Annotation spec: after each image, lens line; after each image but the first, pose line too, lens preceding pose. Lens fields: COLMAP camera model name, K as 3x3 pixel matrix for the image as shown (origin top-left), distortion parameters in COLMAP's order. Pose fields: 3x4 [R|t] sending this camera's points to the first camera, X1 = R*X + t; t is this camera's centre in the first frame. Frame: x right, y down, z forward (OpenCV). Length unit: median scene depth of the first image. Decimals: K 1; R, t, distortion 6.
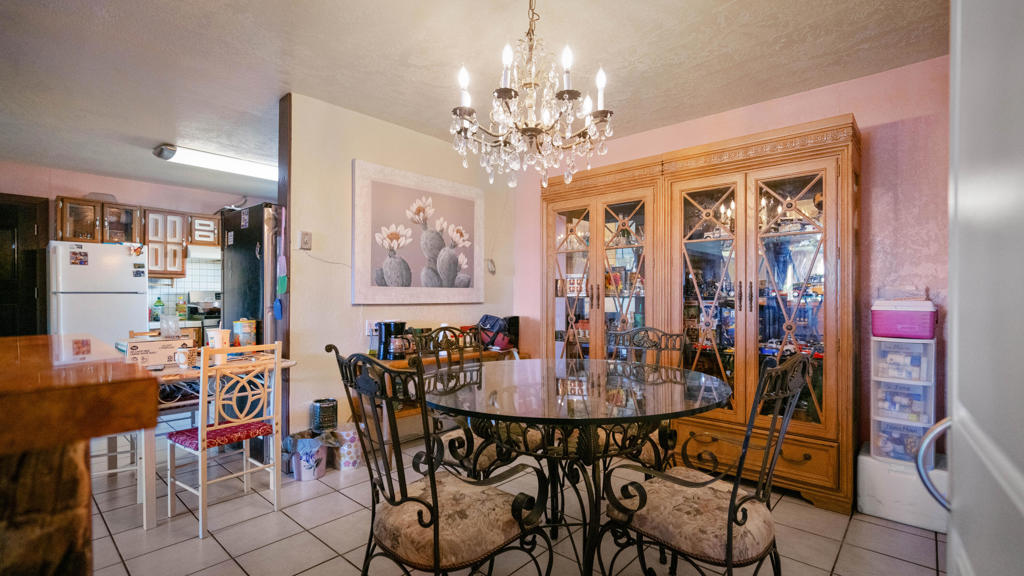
lens RADIAL K [[470.6, 0, 506.4], [0, 470.6, 301.6], [0, 0, 1]] dist [-0.004829, 0.001901]
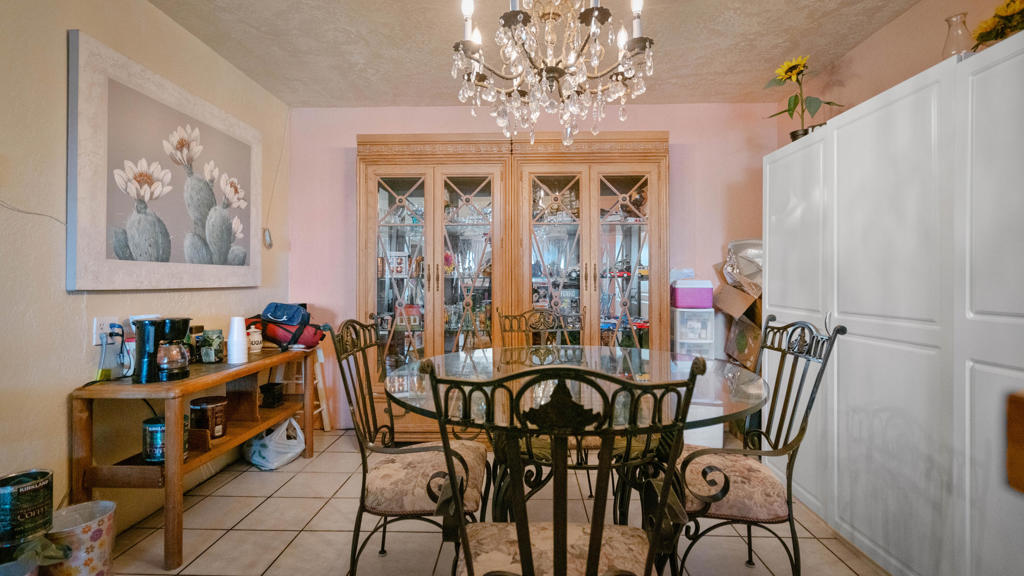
lens RADIAL K [[470.6, 0, 514.8], [0, 470.6, 281.5], [0, 0, 1]] dist [-0.004829, 0.001901]
pose [[0.752357, -0.003612, 0.658746, -0.263858], [0.009861, 0.999935, -0.005780, 0.002496], [-0.658682, 0.010844, 0.752343, 0.212937]]
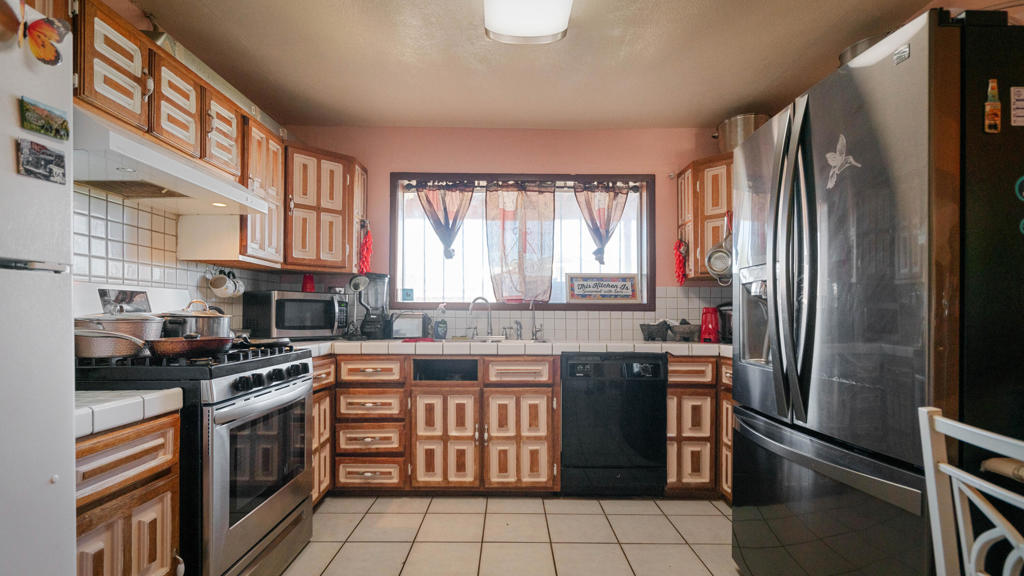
lens RADIAL K [[470.6, 0, 511.3], [0, 470.6, 311.0], [0, 0, 1]] dist [-0.004829, 0.001901]
pose [[0.732055, 0.008807, 0.681189, -0.975556], [0.006599, 0.999778, -0.020018, 0.004852], [-0.681214, 0.019150, 0.731834, 0.933551]]
